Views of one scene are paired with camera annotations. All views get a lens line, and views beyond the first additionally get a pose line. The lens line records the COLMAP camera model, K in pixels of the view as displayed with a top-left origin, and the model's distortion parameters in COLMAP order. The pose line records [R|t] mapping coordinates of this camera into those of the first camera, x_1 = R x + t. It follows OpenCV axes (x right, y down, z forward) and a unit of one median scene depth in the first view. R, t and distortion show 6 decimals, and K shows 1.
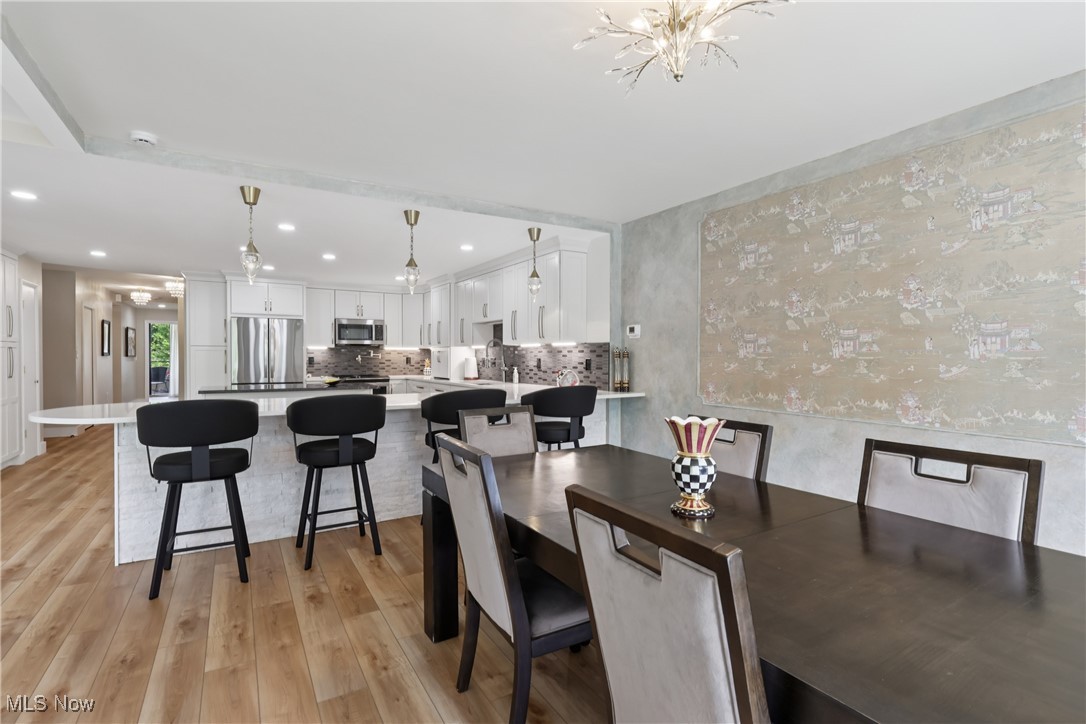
lens RADIAL K [[514.2, 0, 532.0], [0, 514.2, 370.7], [0, 0, 1]] dist [-0.001097, 0.000224]
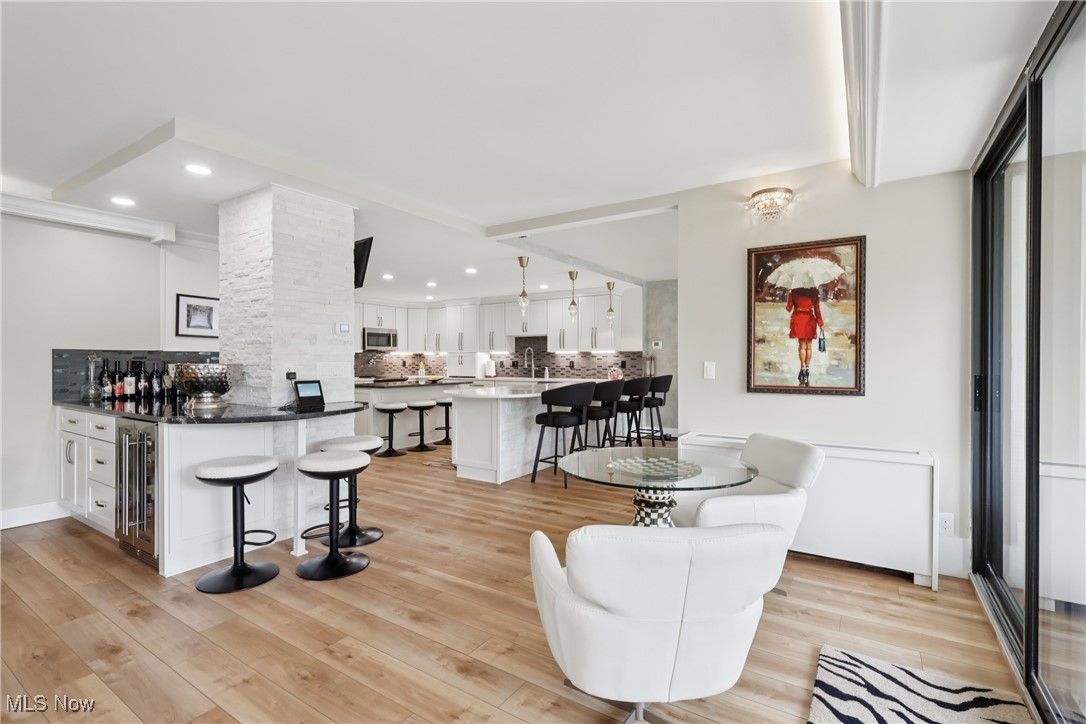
lens RADIAL K [[514.2, 0, 546.8], [0, 514.2, 363.2], [0, 0, 1]] dist [-0.001097, 0.000224]
pose [[0.893495, -0.007569, 0.449010, -0.830483], [0.015846, 0.999767, -0.014680, 0.003667], [-0.448794, 0.020232, 0.893406, -0.340632]]
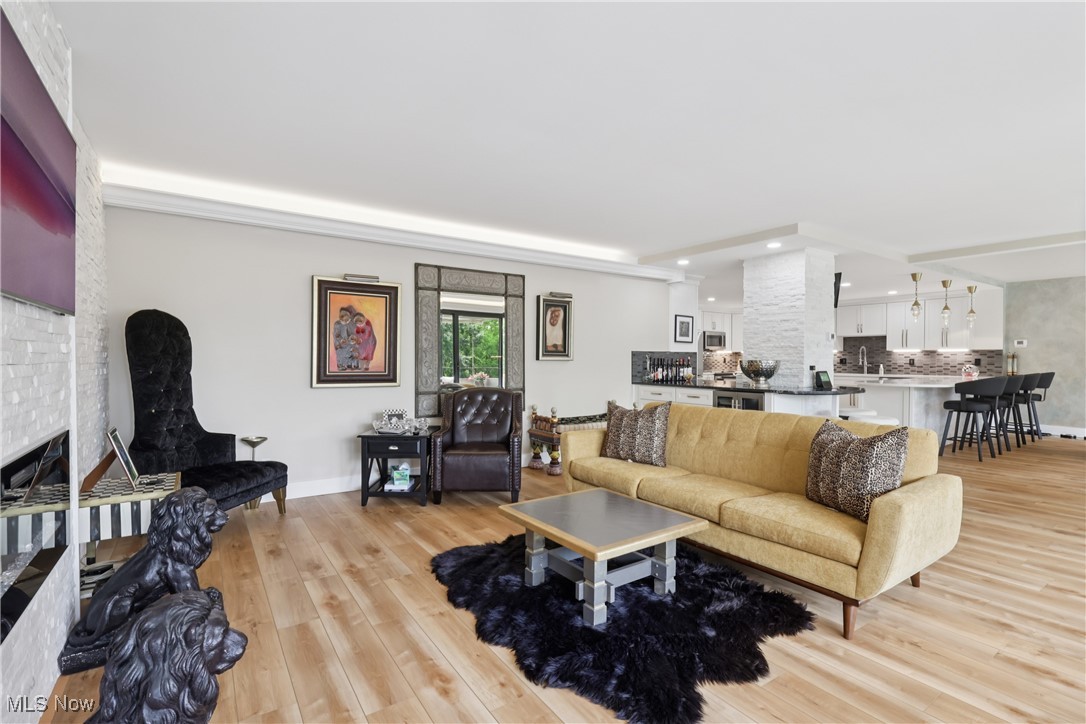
lens RADIAL K [[514.2, 0, 536.4], [0, 514.2, 363.5], [0, 0, 1]] dist [-0.001097, 0.000224]
pose [[0.997587, -0.004561, 0.069274, -1.470977], [0.005469, 0.999902, -0.012913, 0.006665], [-0.069208, 0.013261, 0.997514, -0.607444]]
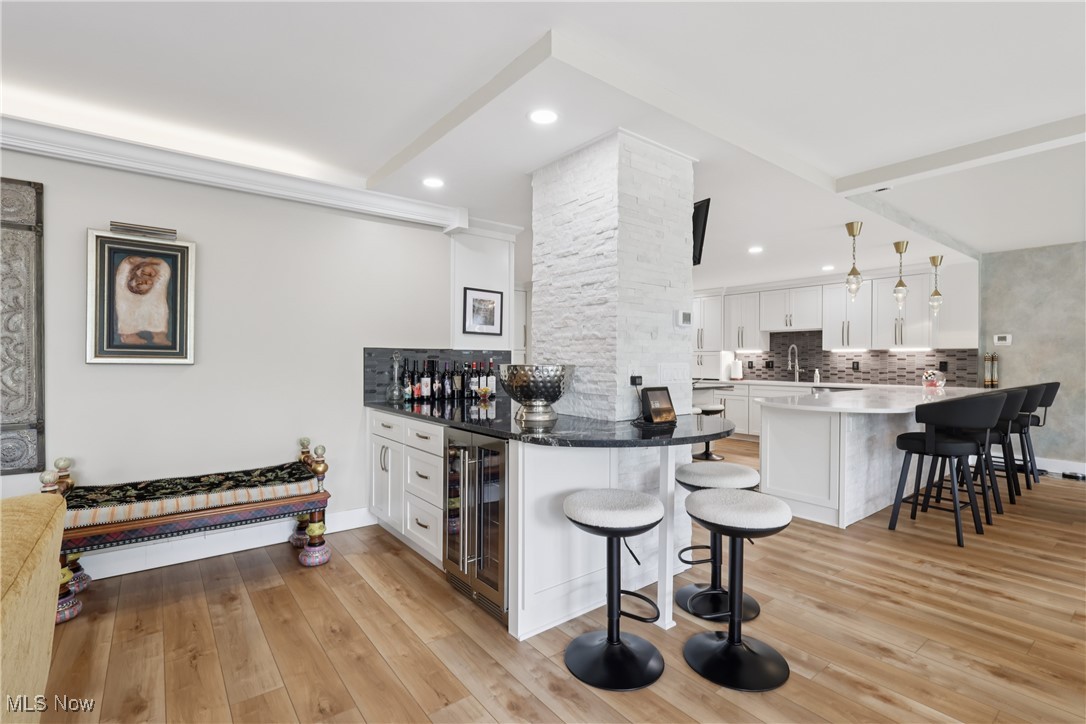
lens RADIAL K [[514.2, 0, 537.8], [0, 514.2, 362.6], [0, 0, 1]] dist [-0.001097, 0.000224]
pose [[0.991927, -0.003387, 0.126762, -0.990652], [0.005792, 0.999810, -0.018608, -0.003883], [-0.126675, 0.019192, 0.991759, -0.085069]]
